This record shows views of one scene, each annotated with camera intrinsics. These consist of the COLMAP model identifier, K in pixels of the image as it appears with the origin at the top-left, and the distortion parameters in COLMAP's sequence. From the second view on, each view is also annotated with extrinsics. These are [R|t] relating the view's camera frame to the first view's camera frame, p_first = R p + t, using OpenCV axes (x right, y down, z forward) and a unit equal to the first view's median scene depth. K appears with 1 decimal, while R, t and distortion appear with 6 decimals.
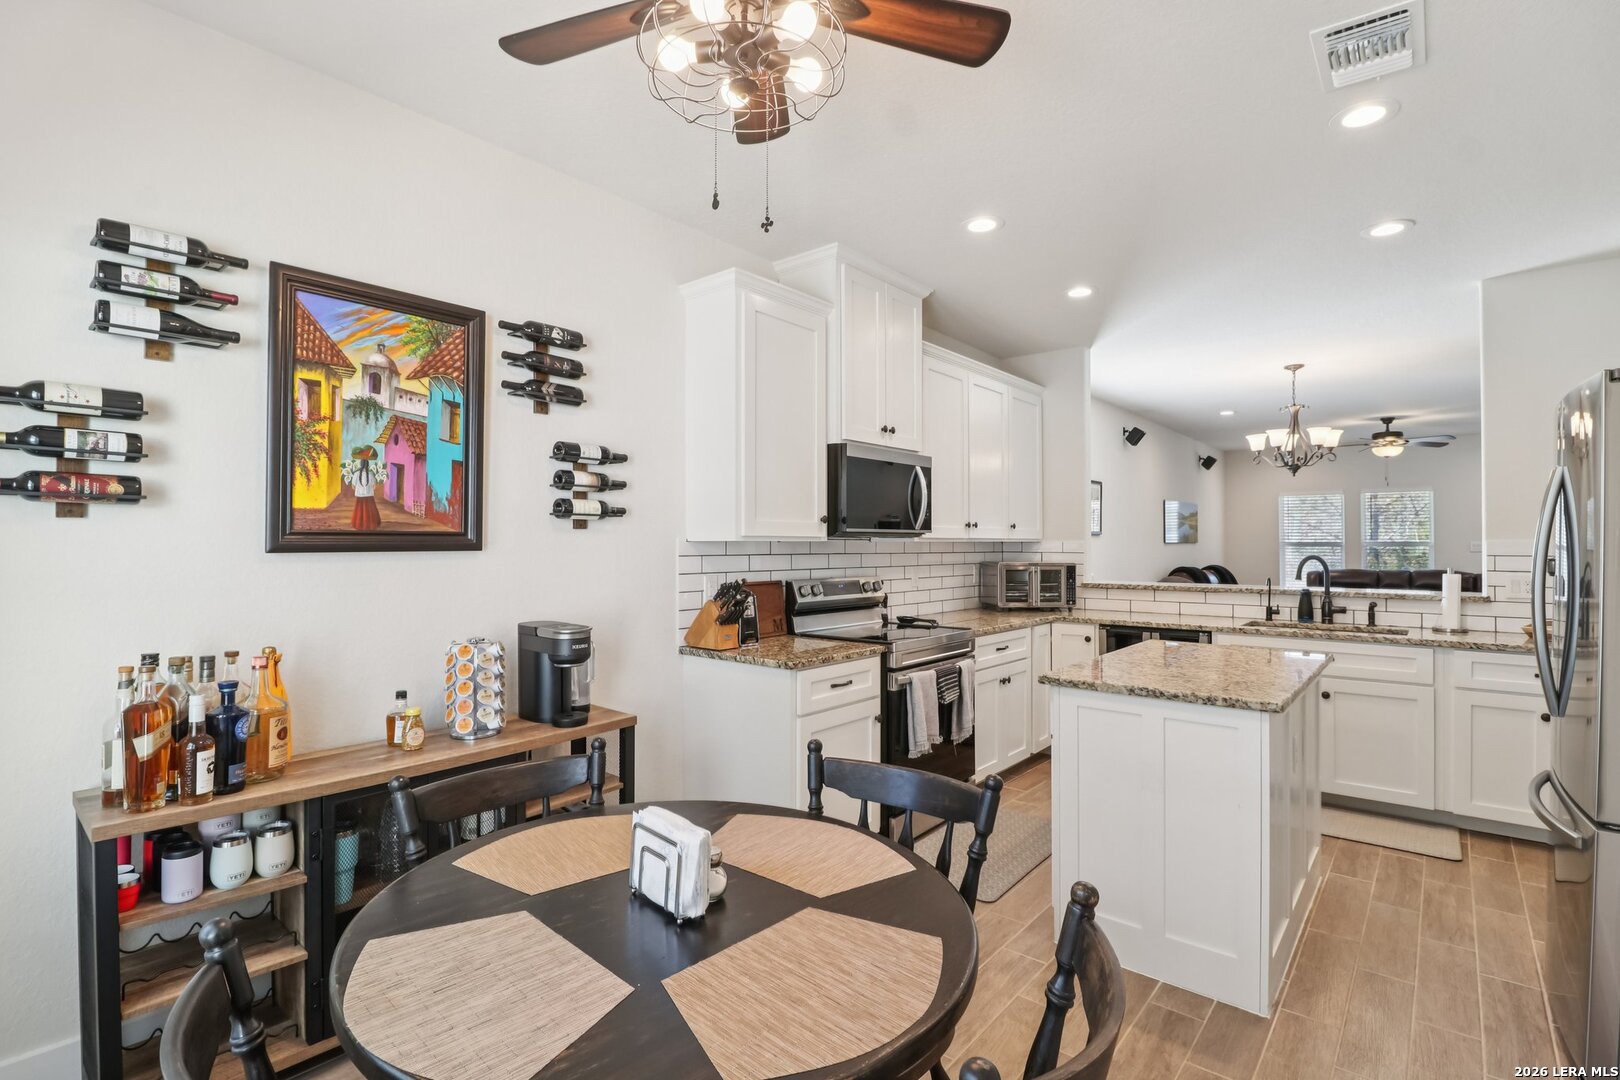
lens RADIAL K [[758.5, 0, 801.4], [0, 758.5, 534.1], [0, 0, 1]] dist [-0.009001, -0.005769]
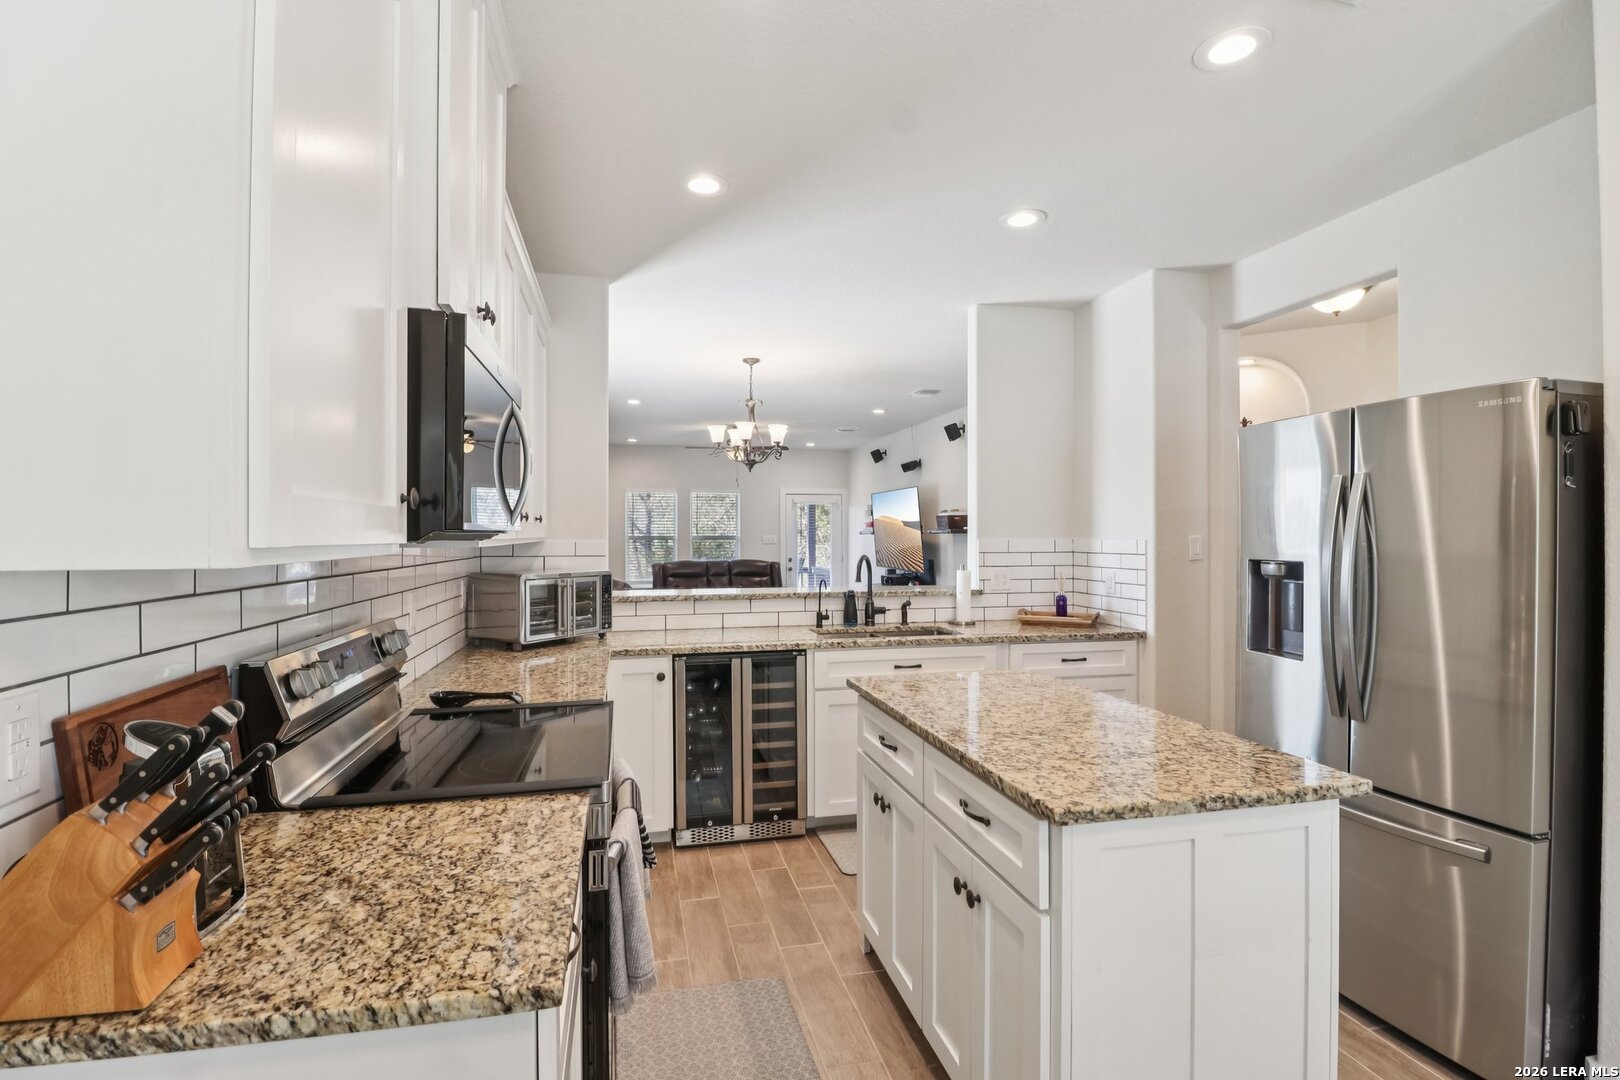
lens RADIAL K [[758.5, 0, 801.6], [0, 758.5, 531.7], [0, 0, 1]] dist [-0.009001, -0.005769]
pose [[0.610962, 0.000620, 0.791660, -0.122102], [-0.006585, 0.999969, 0.004298, -0.004469], [-0.791633, -0.007839, 0.610947, 0.480767]]
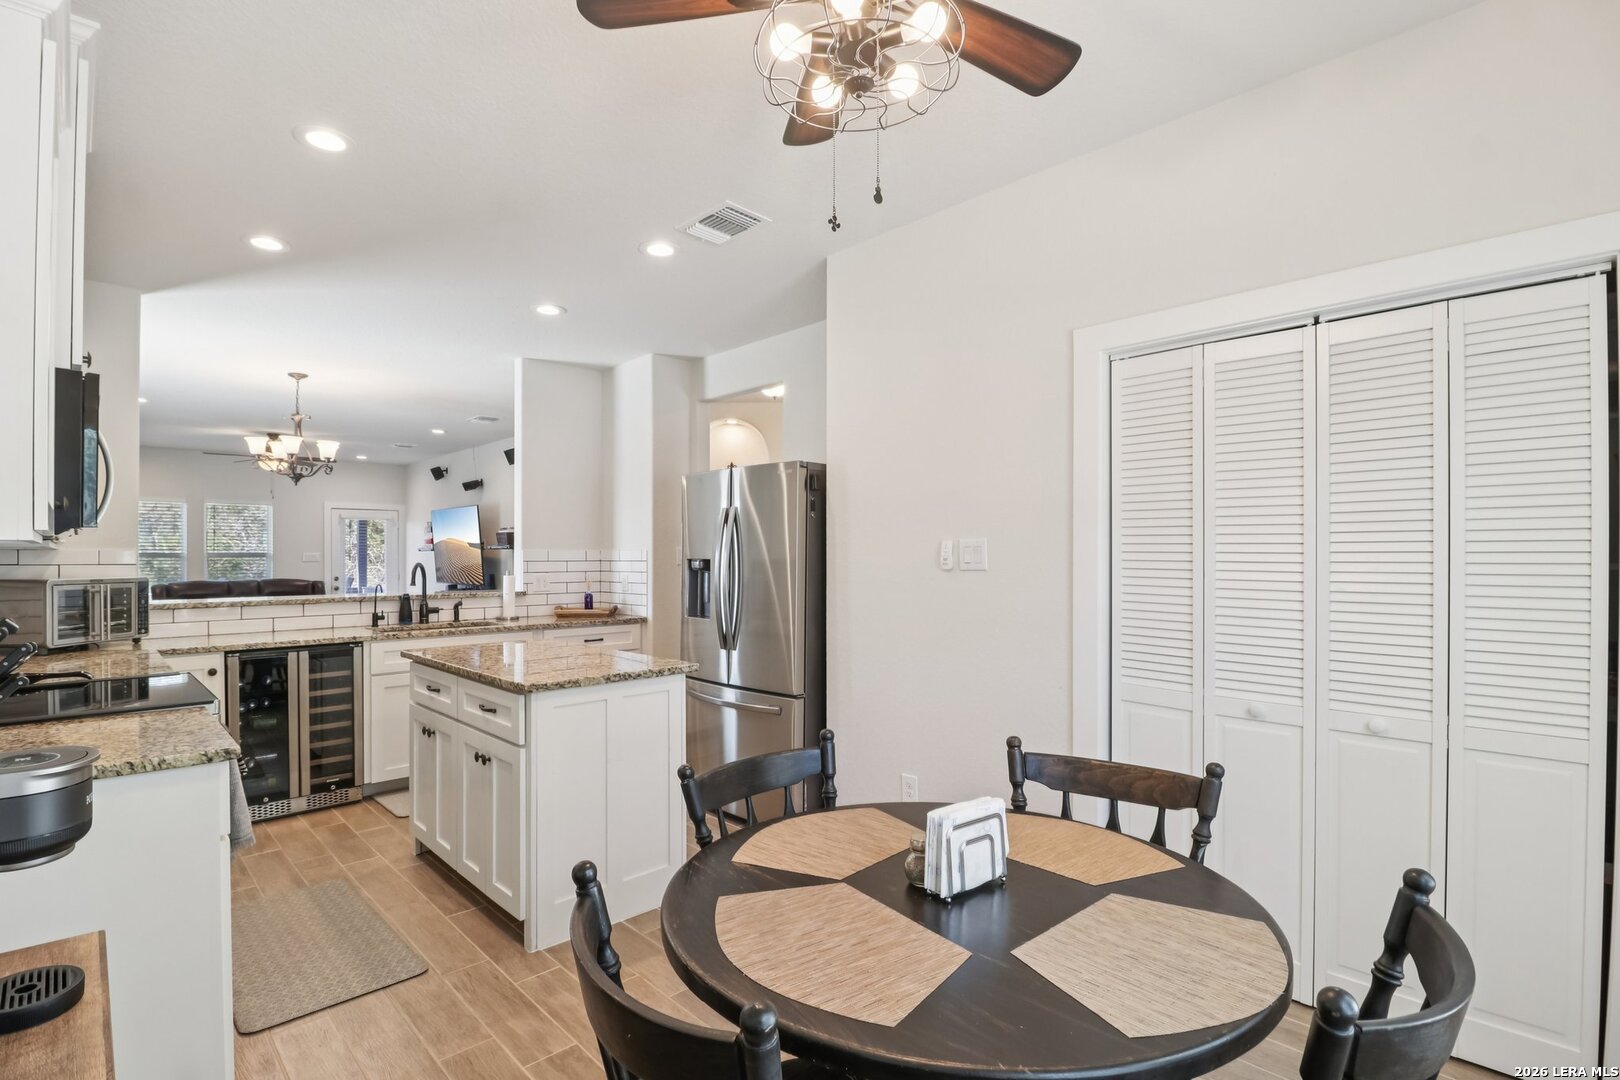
lens RADIAL K [[758.5, 0, 795.0], [0, 758.5, 552.0], [0, 0, 1]] dist [-0.009001, -0.005769]
pose [[0.121411, 0.001764, 0.992601, -0.354982], [-0.009465, 0.999955, -0.000620, 0.007977], [-0.992557, -0.009320, 0.121422, 0.317478]]
